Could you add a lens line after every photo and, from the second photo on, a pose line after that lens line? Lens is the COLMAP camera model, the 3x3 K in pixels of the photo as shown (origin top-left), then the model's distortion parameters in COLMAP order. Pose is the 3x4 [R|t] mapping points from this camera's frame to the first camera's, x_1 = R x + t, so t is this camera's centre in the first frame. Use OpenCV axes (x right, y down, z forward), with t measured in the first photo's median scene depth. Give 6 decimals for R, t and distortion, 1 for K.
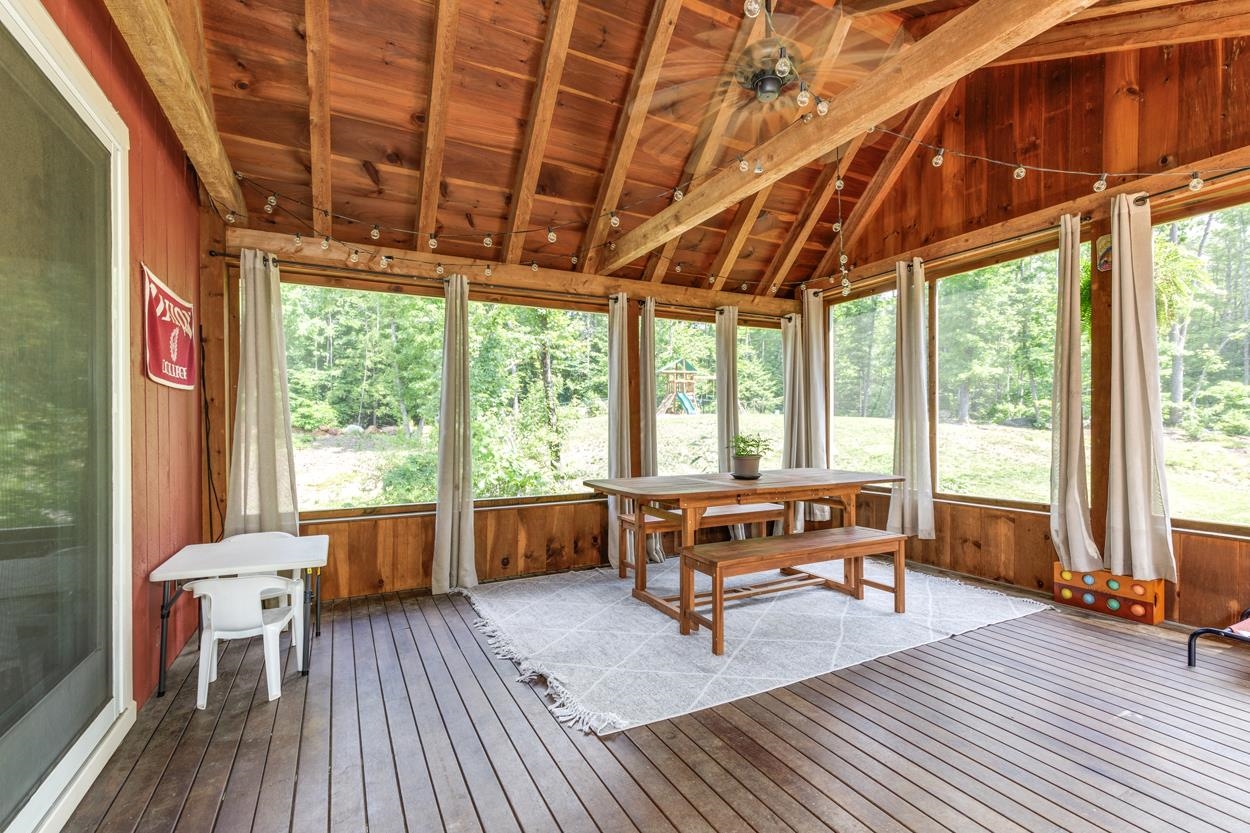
lens RADIAL K [[561.6, 0, 621.5], [0, 561.6, 428.0], [0, 0, 1]] dist [0.002157, -0.000186]
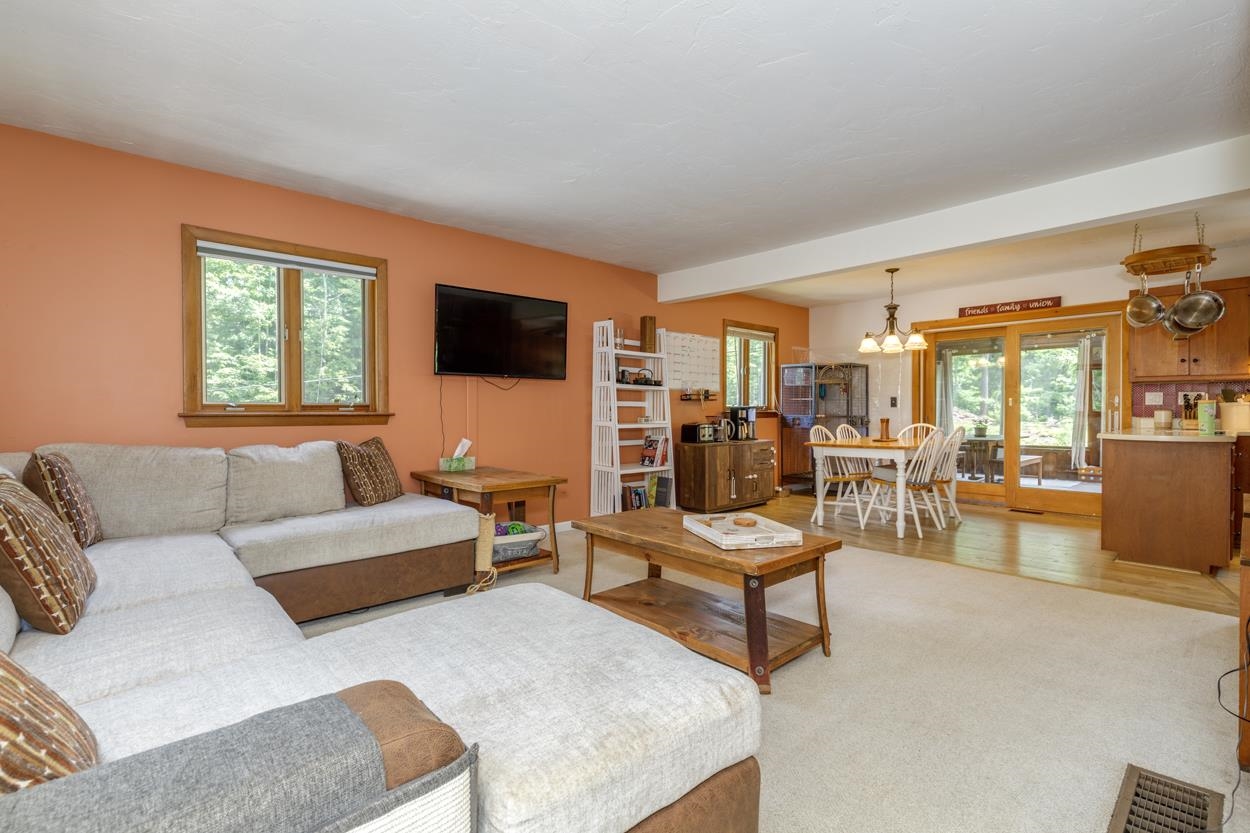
lens RADIAL K [[557.5, 0, 623.5], [0, 557.5, 418.7], [0, 0, 1]] dist [-0.001514, -0.000669]
pose [[0.966500, -0.001472, 0.256662, -1.802907], [0.000318, 0.999990, 0.004540, -0.002396], [-0.256666, -0.004306, 0.966490, -0.906453]]
